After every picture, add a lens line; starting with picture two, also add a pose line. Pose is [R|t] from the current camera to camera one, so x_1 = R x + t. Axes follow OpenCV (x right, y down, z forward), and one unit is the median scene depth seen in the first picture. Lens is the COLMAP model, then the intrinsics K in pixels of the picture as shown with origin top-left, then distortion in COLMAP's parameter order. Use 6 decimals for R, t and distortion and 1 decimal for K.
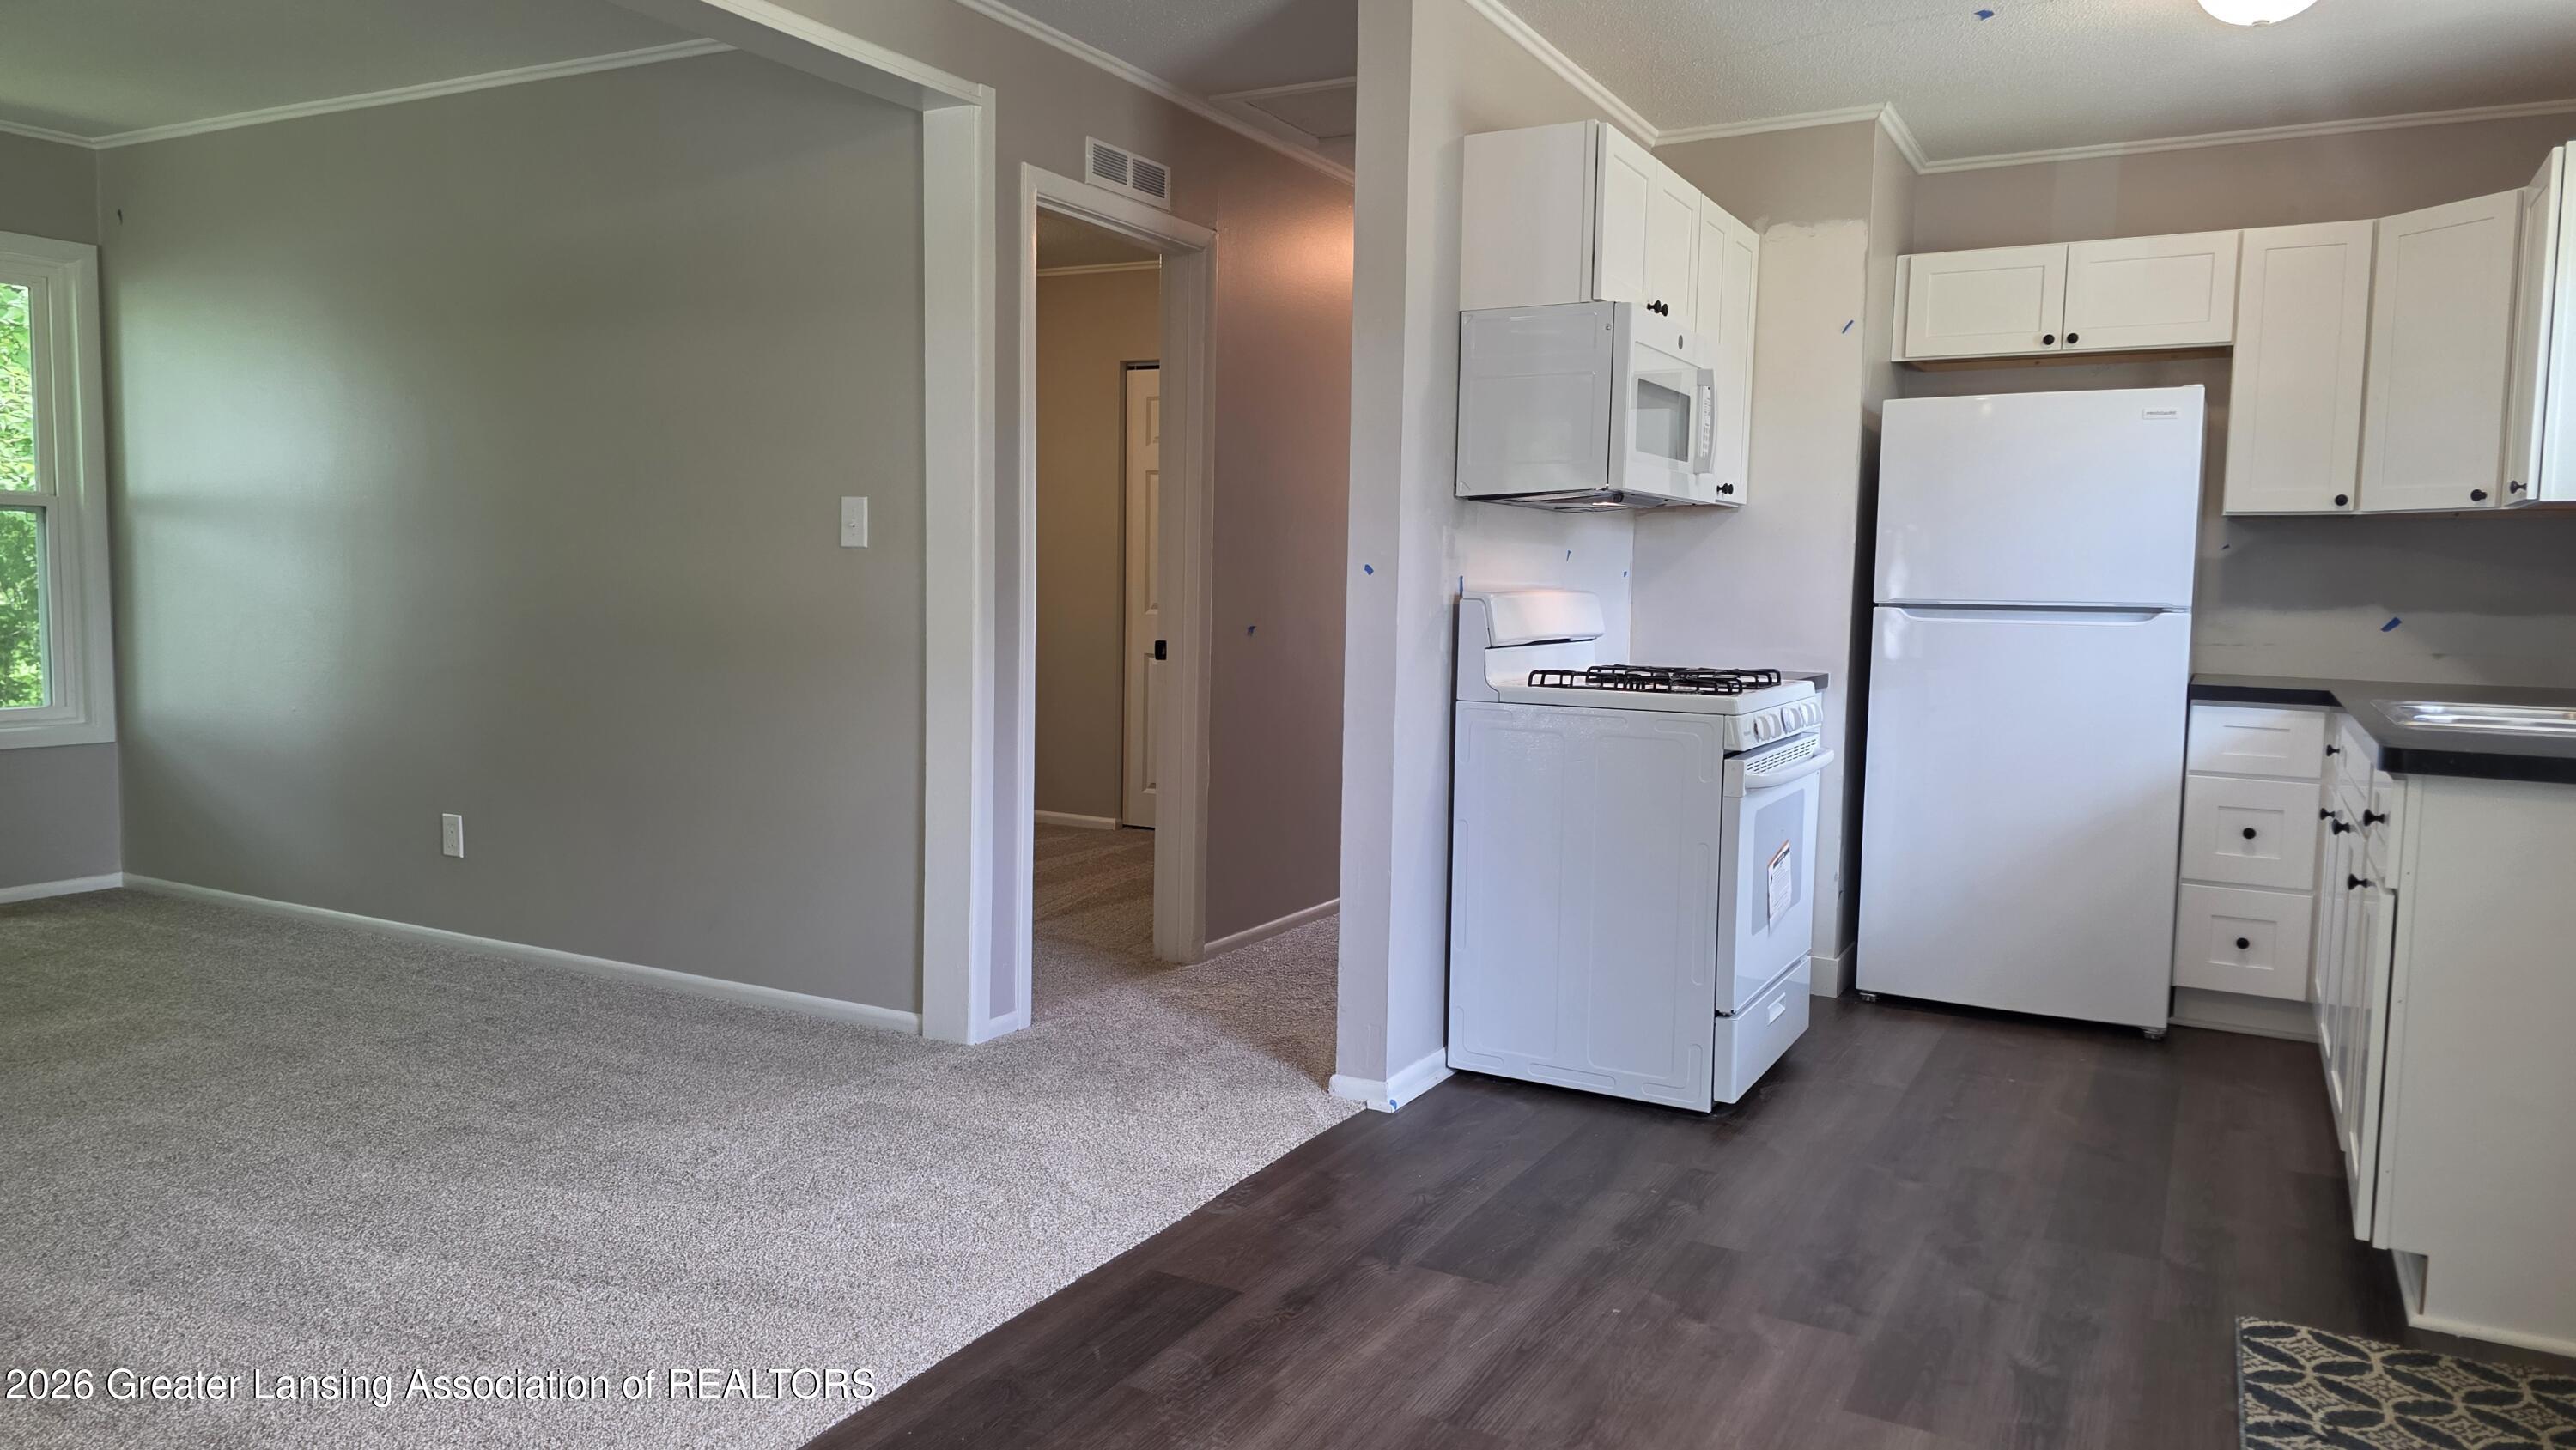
lens RADIAL K [[1730.3, 0, 1264.4], [0, 1730.3, 727.8], [0, 0, 1]] dist [0.058829, -0.049415]
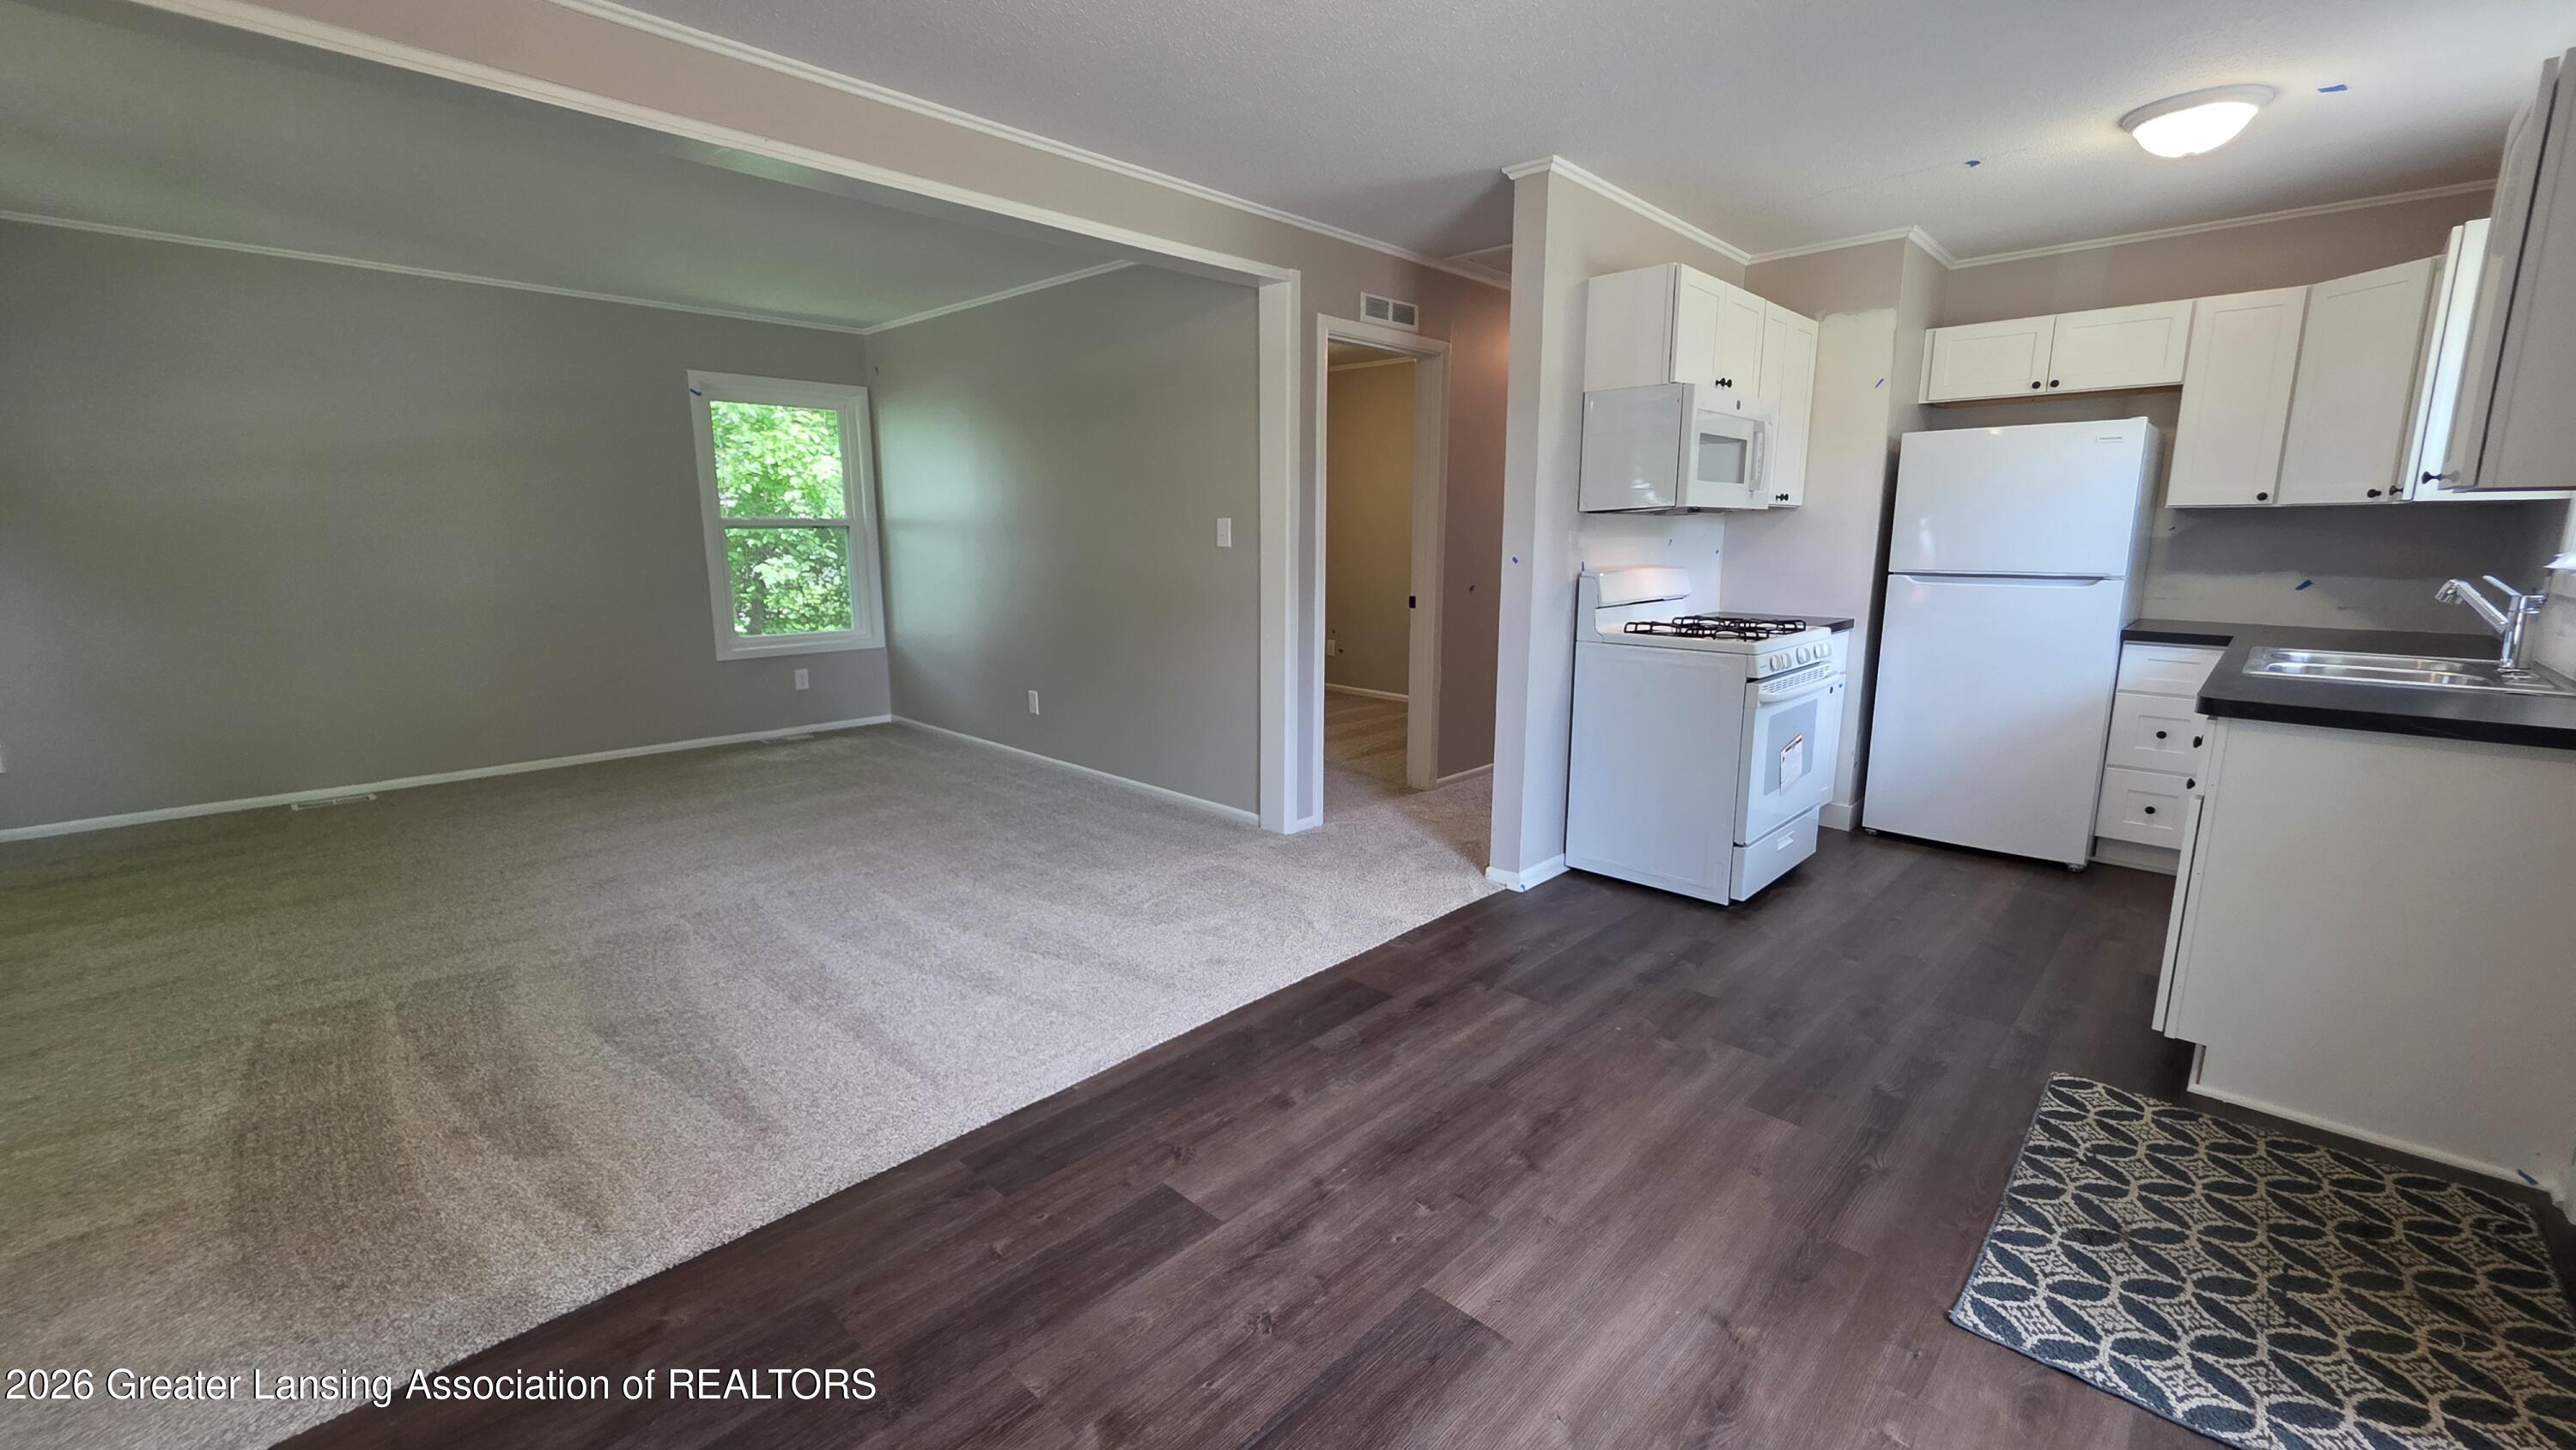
lens RADIAL K [[1036.2, 0, 1282.0], [0, 1036.2, 720.7], [0, 0, 1]] dist [0.000427, 0.000238]
pose [[0.966840, 0.029344, -0.253692, 0.087703], [-0.005863, 0.995666, 0.092821, -0.027797], [0.255316, -0.088256, 0.962821, 0.003844]]
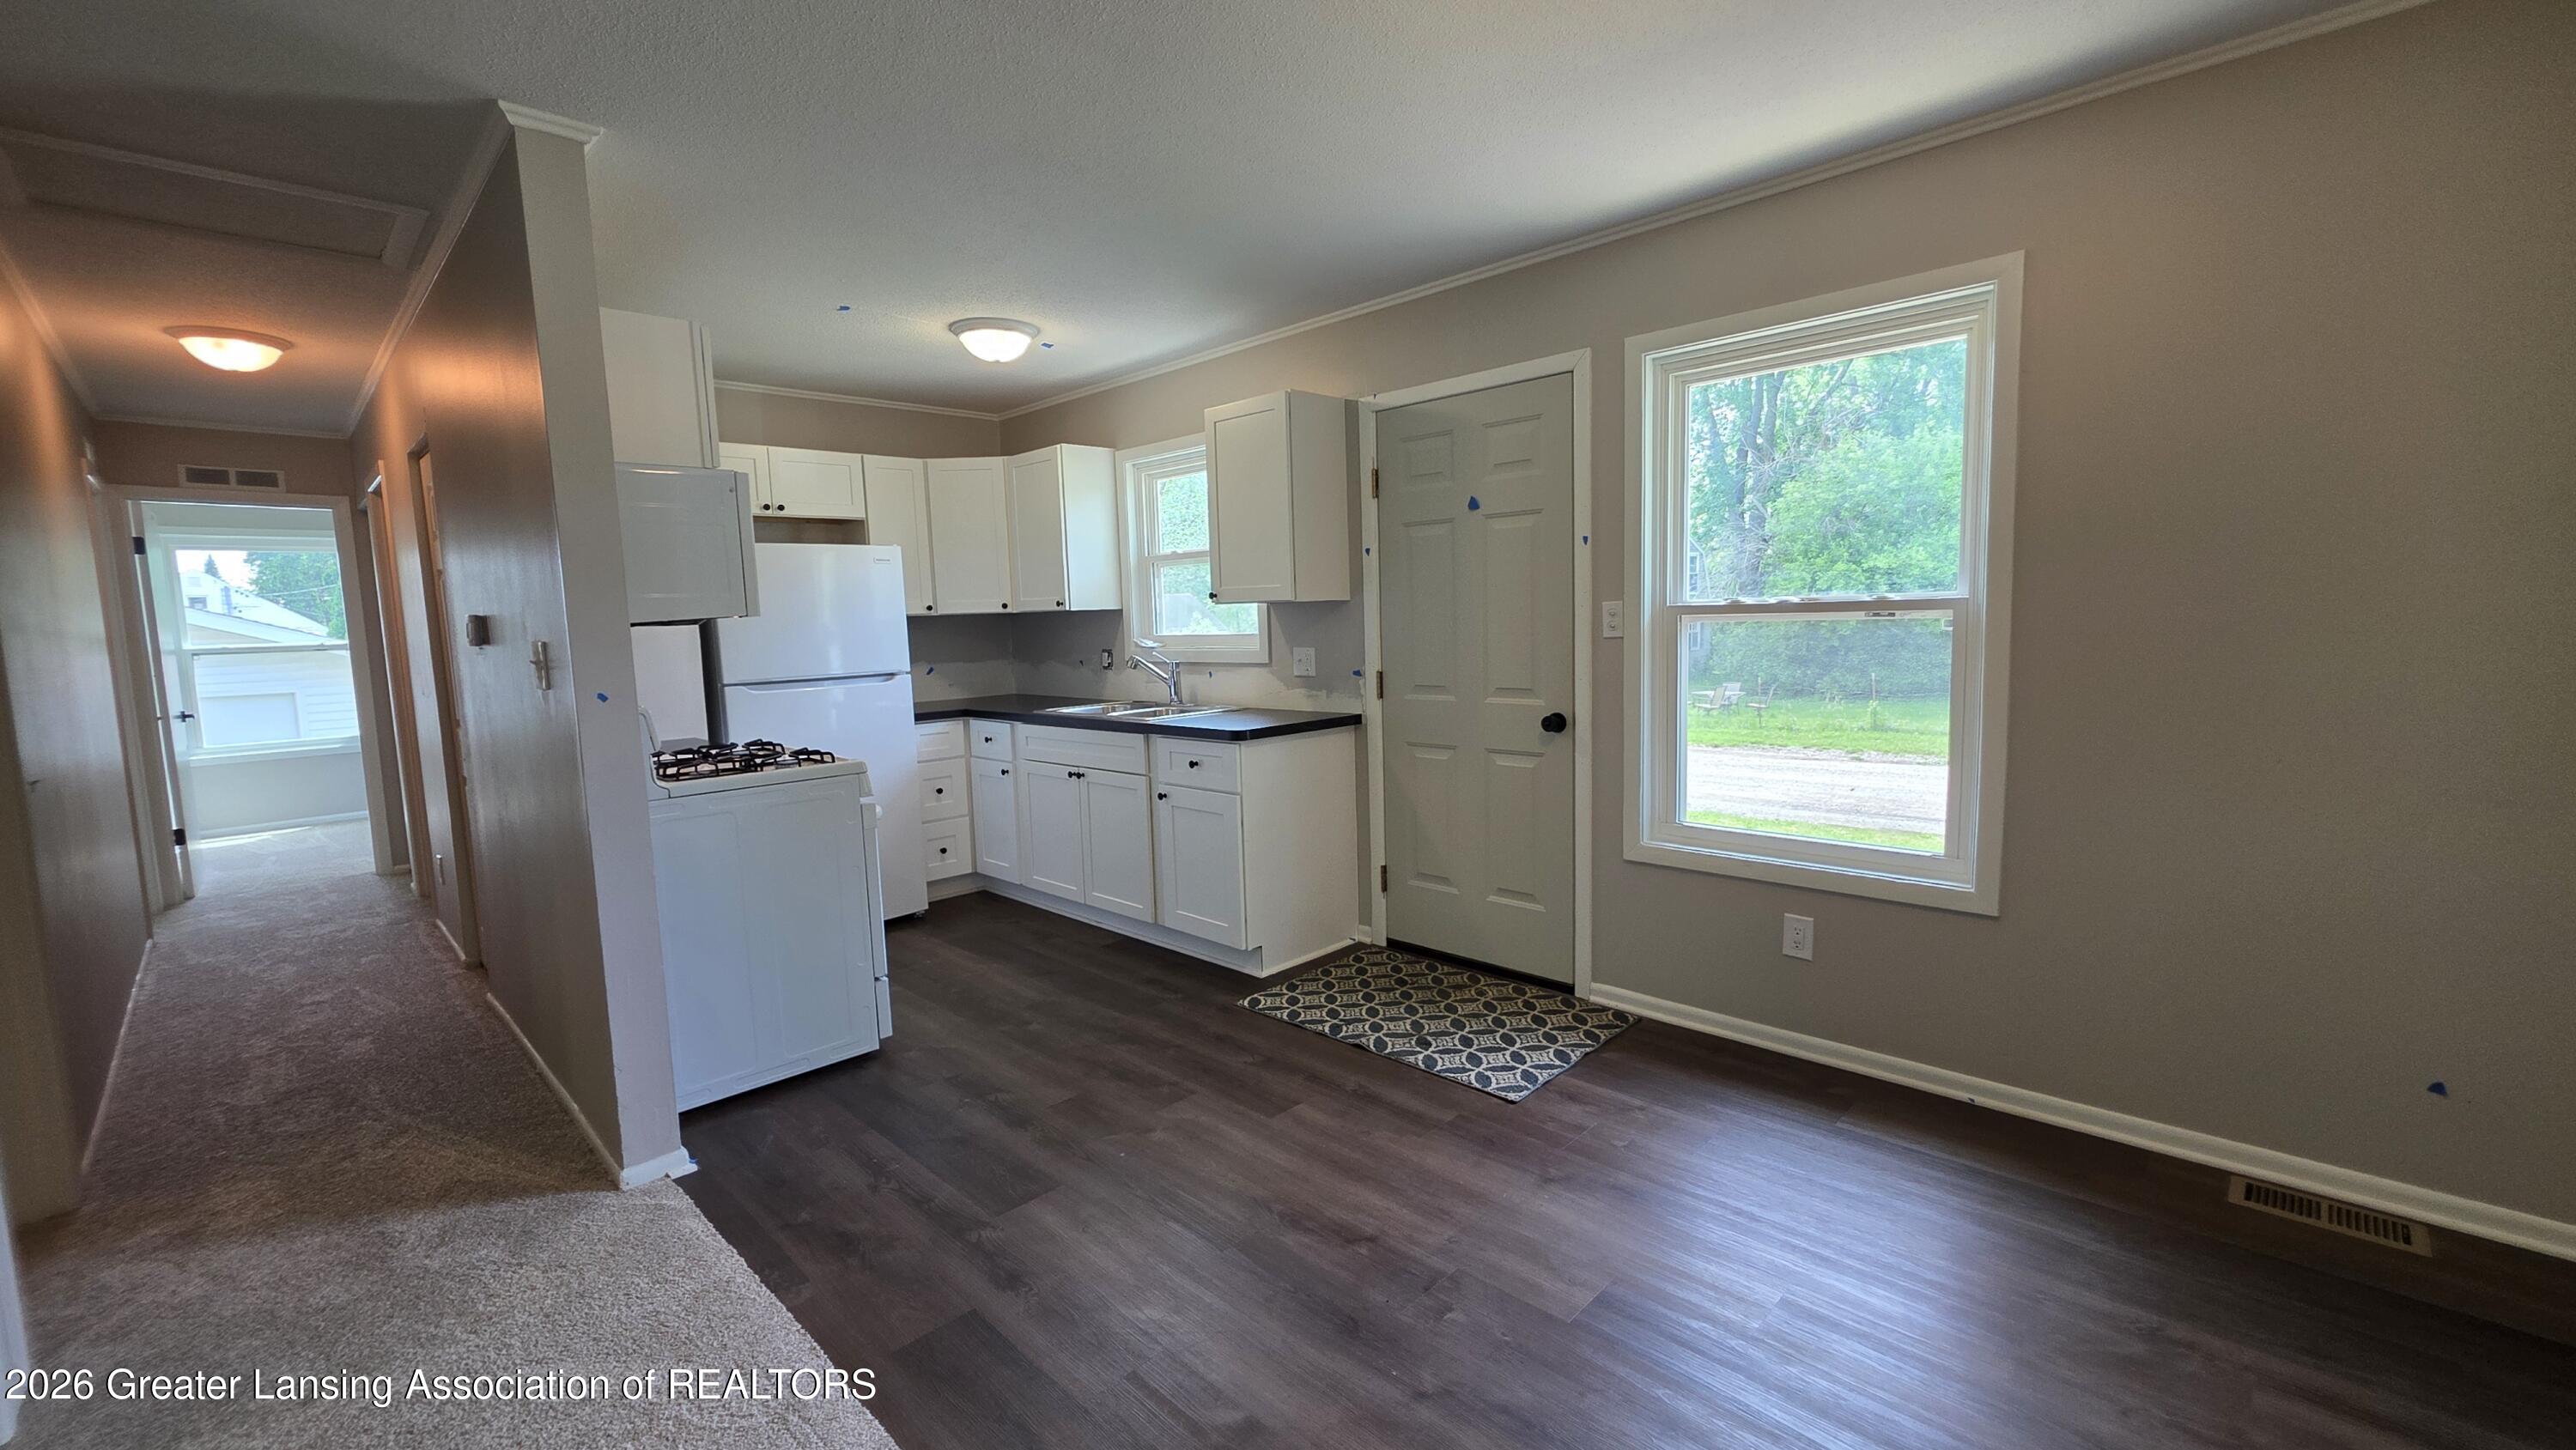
lens RADIAL K [[1036.2, 0, 1282.0], [0, 1036.2, 720.7], [0, 0, 1]] dist [0.000427, 0.000238]
pose [[0.273193, -0.126496, 0.953606, -0.387545], [0.122531, 0.987818, 0.095931, -0.077650], [-0.954124, 0.090638, 0.285364, 0.369817]]
